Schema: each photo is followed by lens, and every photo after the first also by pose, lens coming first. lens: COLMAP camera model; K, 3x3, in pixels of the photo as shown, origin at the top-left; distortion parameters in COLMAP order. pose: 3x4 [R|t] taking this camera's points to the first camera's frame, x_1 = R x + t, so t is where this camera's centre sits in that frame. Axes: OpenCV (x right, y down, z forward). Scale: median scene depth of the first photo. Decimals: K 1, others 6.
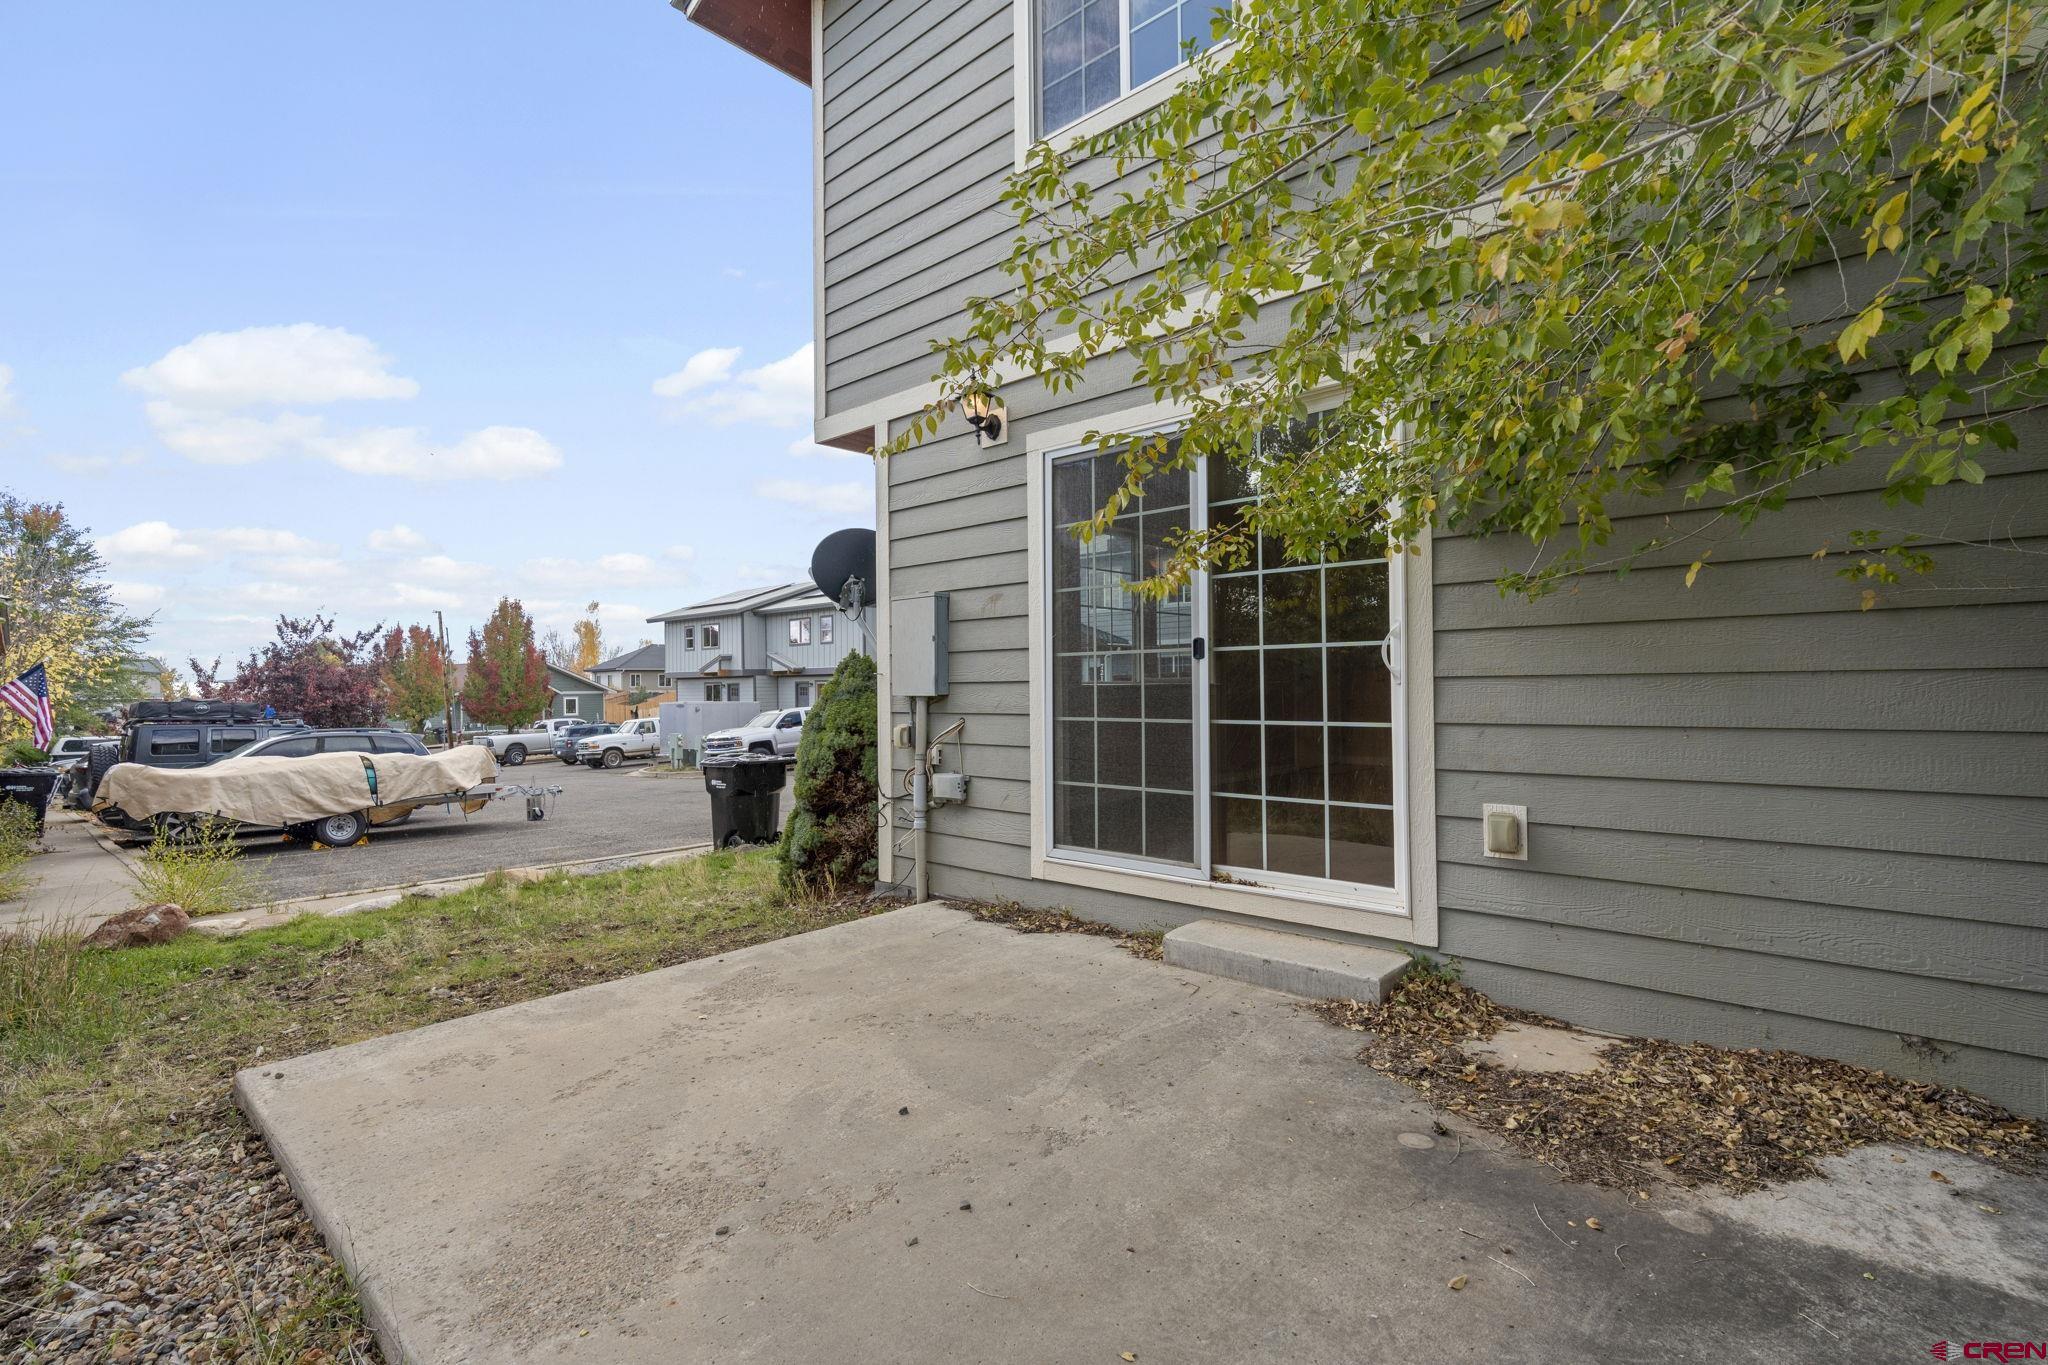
lens RADIAL K [[929.3, 0, 1024.0], [0, 929.3, 682.5], [0, 0, 1]] dist [-0.004090, 0.000851]
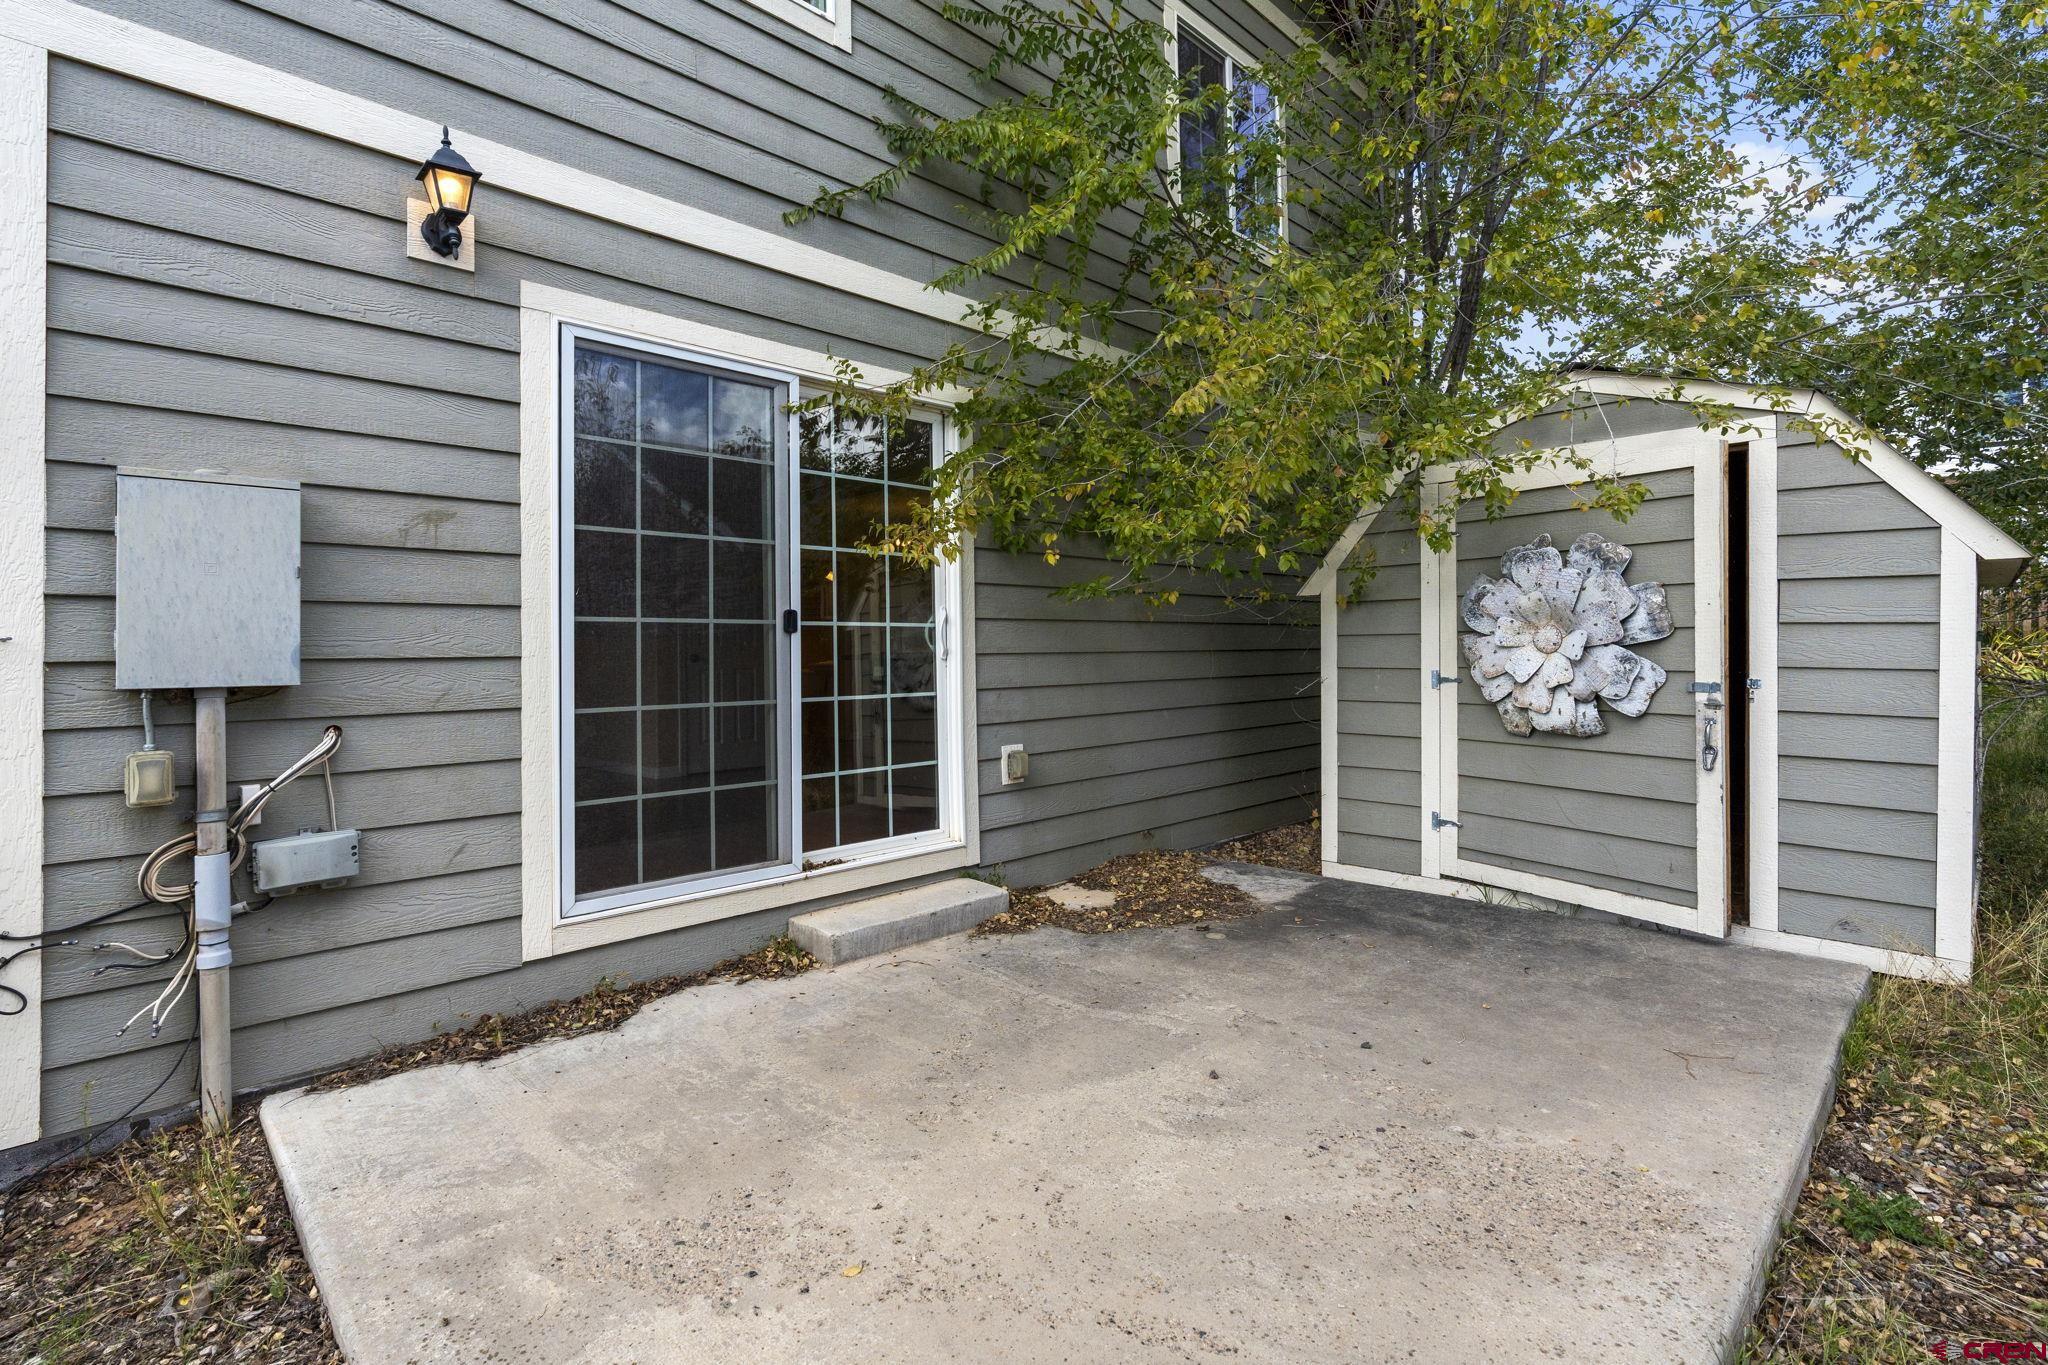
lens RADIAL K [[946.7, 0, 1025.0], [0, 946.7, 640.2], [0, 0, 1]] dist [-0.004245, 0.000011]
pose [[0.060943, 0.033365, 0.997583, -0.790021], [0.015836, 0.999283, -0.034389, 0.018972], [-0.998016, 0.017893, 0.060371, 0.766499]]
